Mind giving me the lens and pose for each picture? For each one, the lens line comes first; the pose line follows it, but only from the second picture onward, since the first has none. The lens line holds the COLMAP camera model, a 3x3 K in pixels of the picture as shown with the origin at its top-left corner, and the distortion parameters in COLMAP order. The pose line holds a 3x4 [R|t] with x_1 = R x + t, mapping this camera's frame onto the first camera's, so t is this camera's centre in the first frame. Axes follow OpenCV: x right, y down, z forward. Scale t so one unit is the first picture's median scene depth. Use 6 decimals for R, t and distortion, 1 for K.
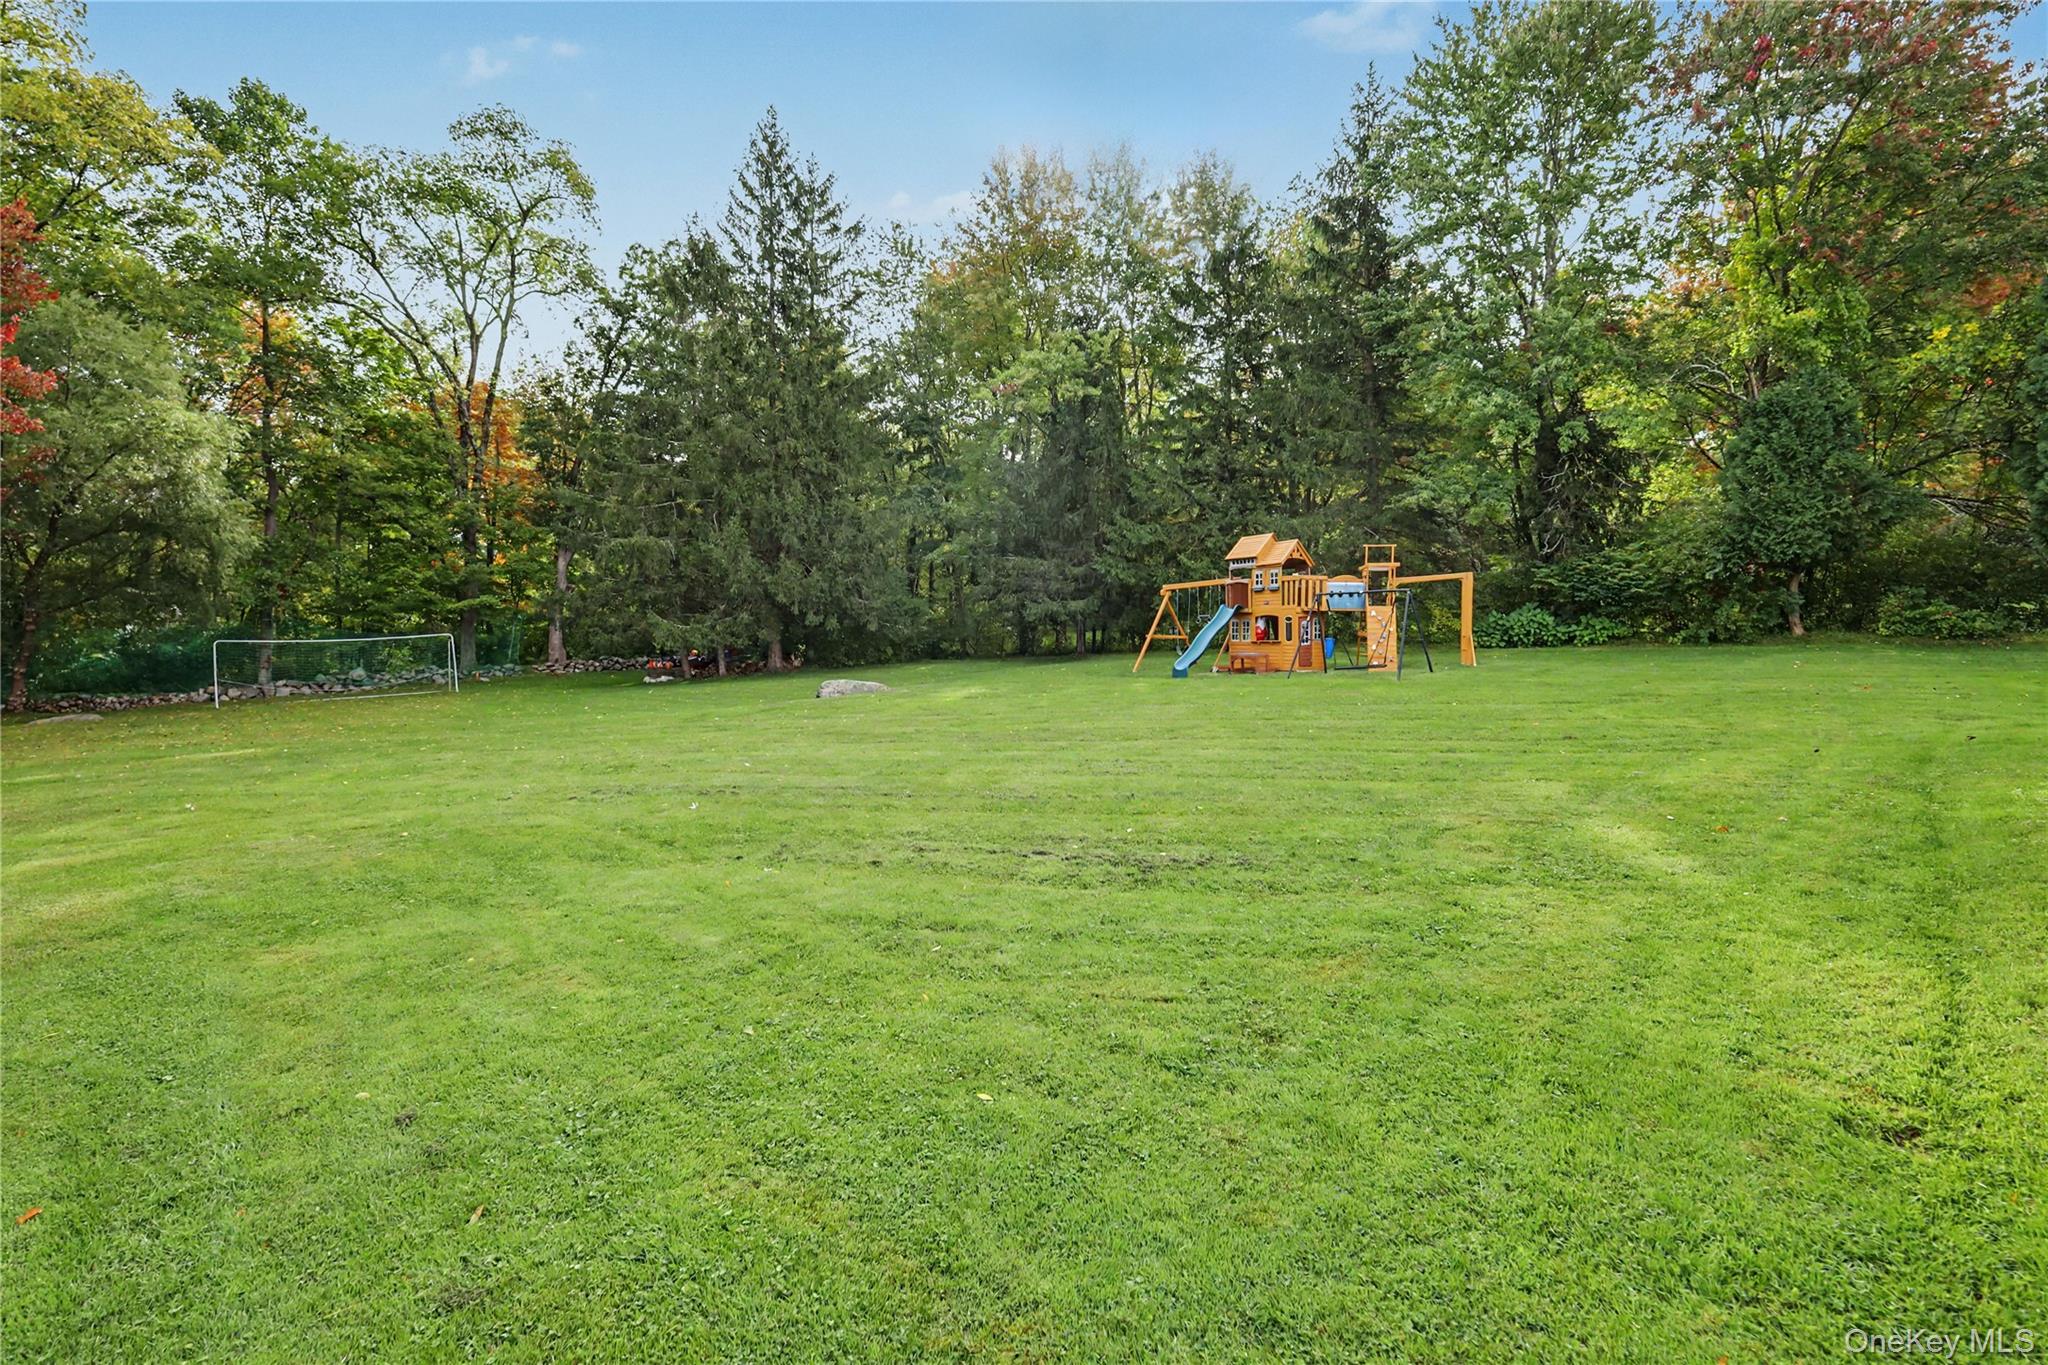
lens RADIAL K [[902.7, 0, 1028.9], [0, 902.7, 686.1], [0, 0, 1]] dist [0.002763, -0.000176]
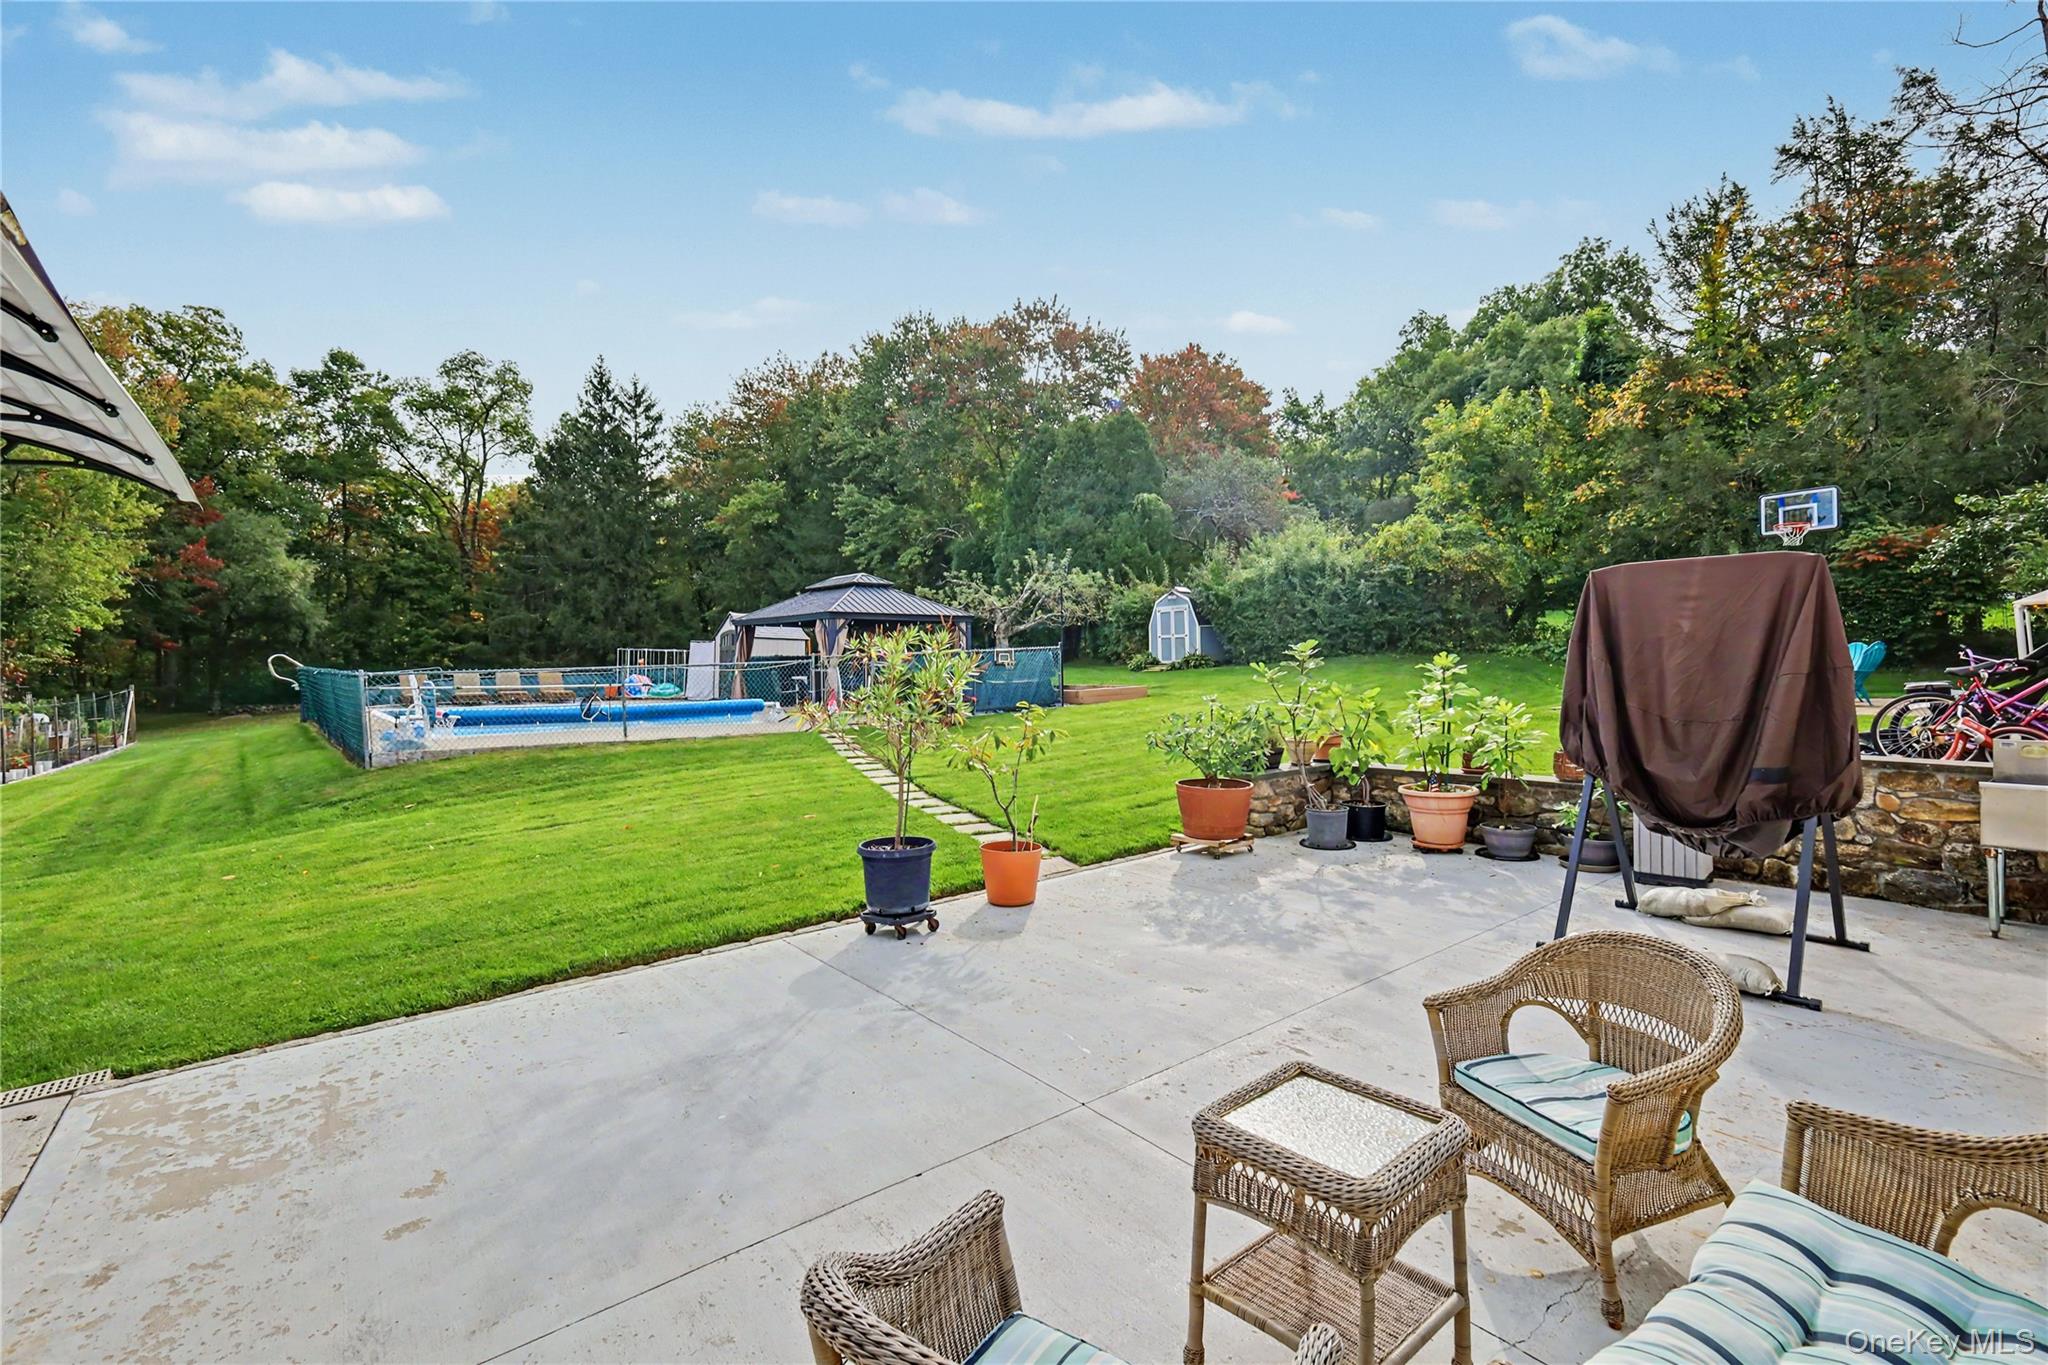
lens RADIAL K [[902.7, 0, 1028.9], [0, 902.7, 686.1], [0, 0, 1]] dist [0.002763, -0.000176]
pose [[0.991411, -0.020246, -0.129203, 0.697619], [0.019767, 0.999792, -0.004993, 0.008555], [0.129278, 0.002396, 0.991606, -0.564767]]
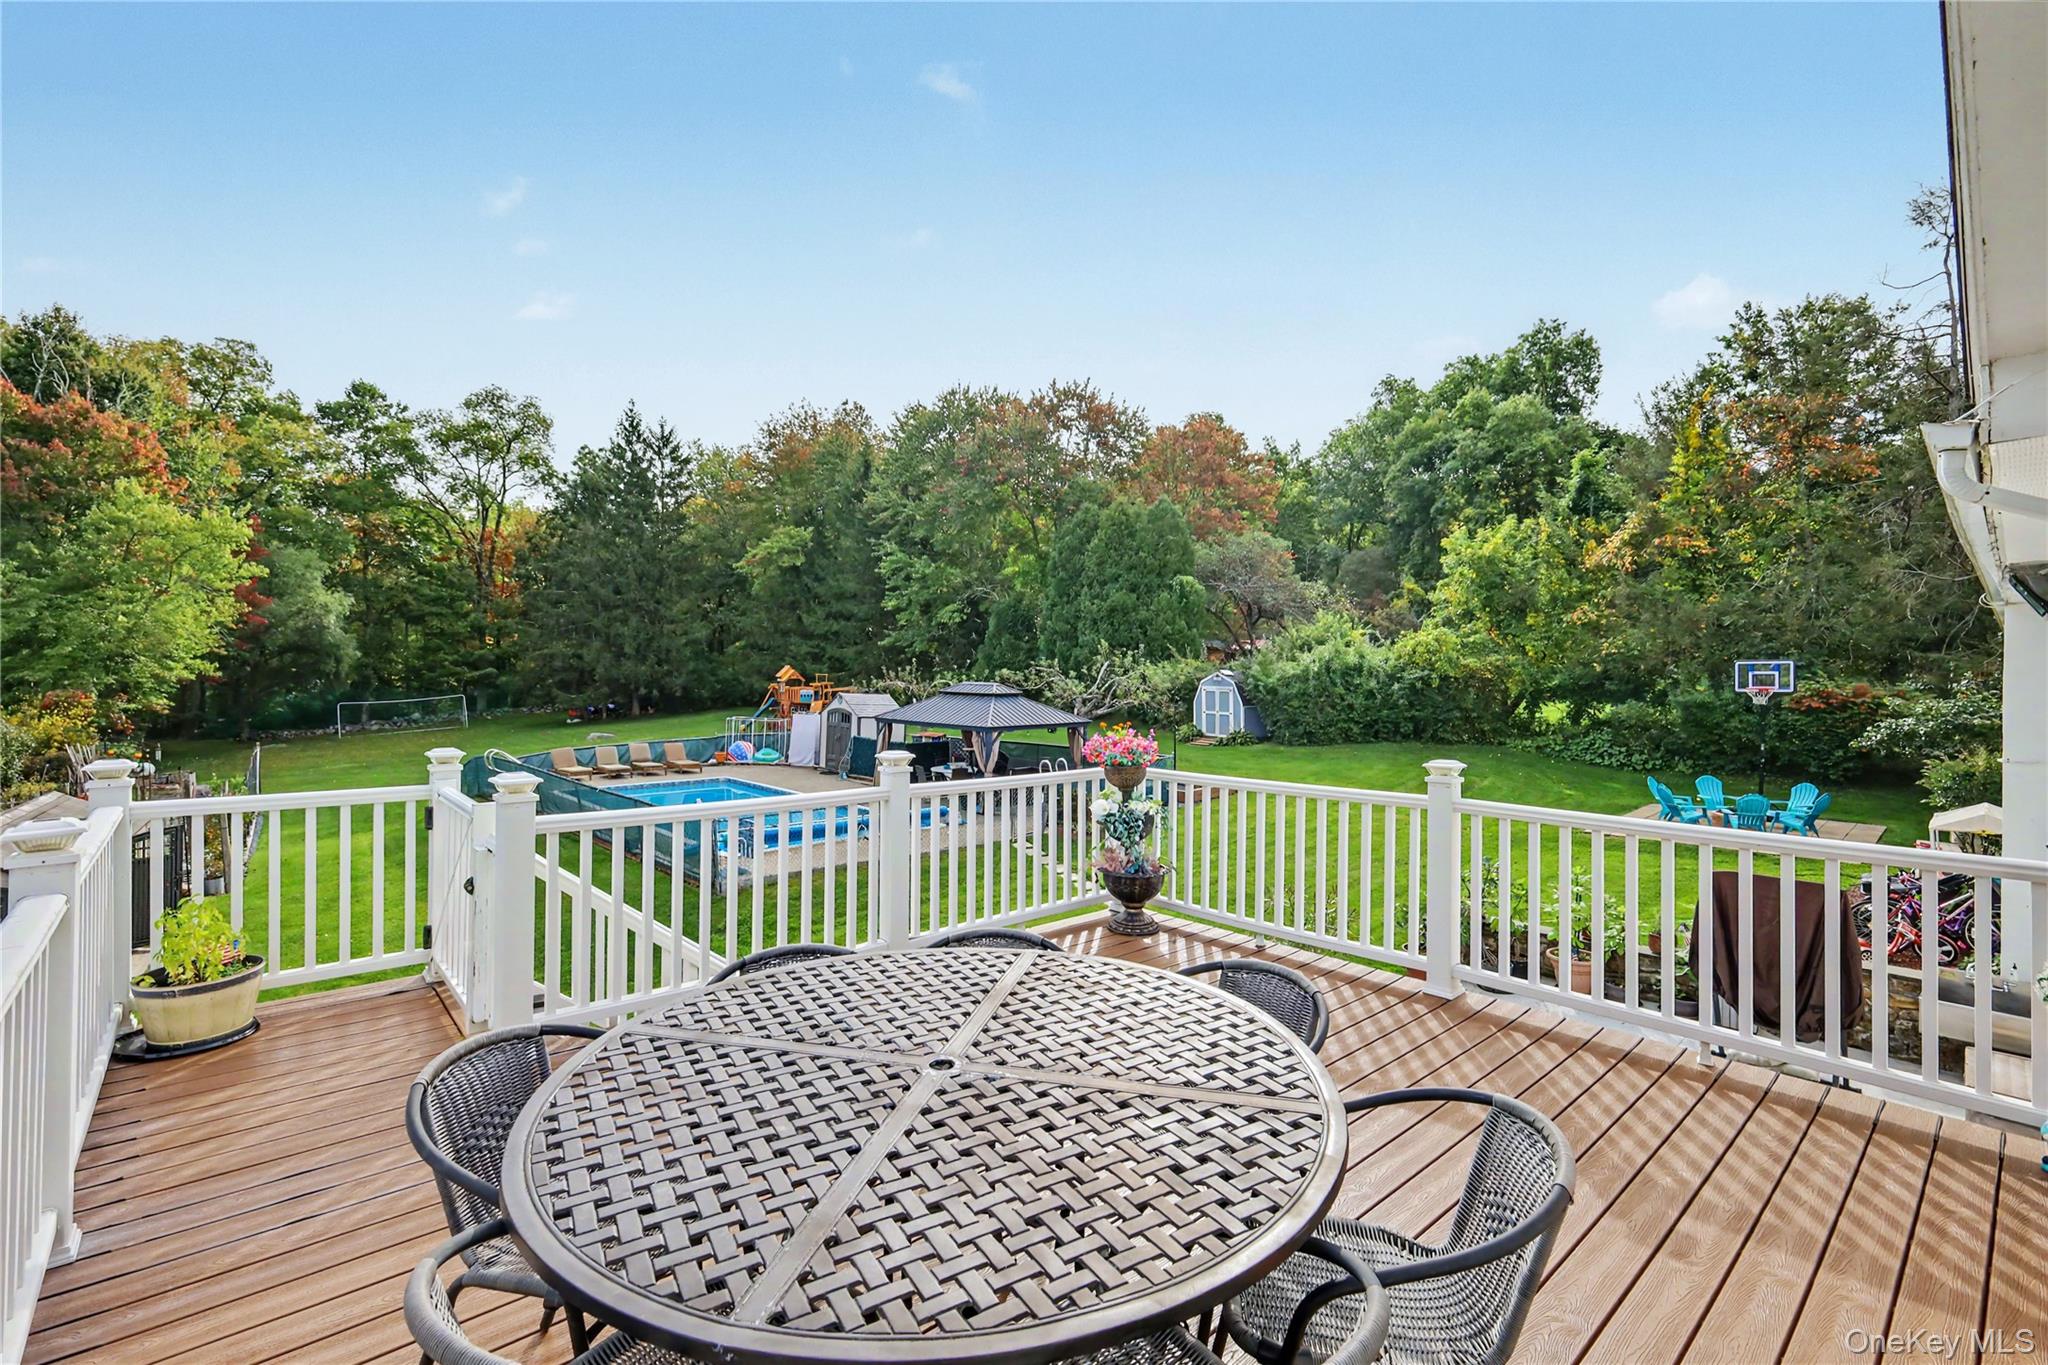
lens RADIAL K [[894.7, 0, 1030.6], [0, 894.7, 688.9], [0, 0, 1]] dist [0.001634, 0.000130]
pose [[0.997385, -0.004198, -0.072149, 0.597676], [0.003975, 0.999987, -0.003231, -0.059918], [0.072162, 0.002936, 0.997389, -0.671916]]
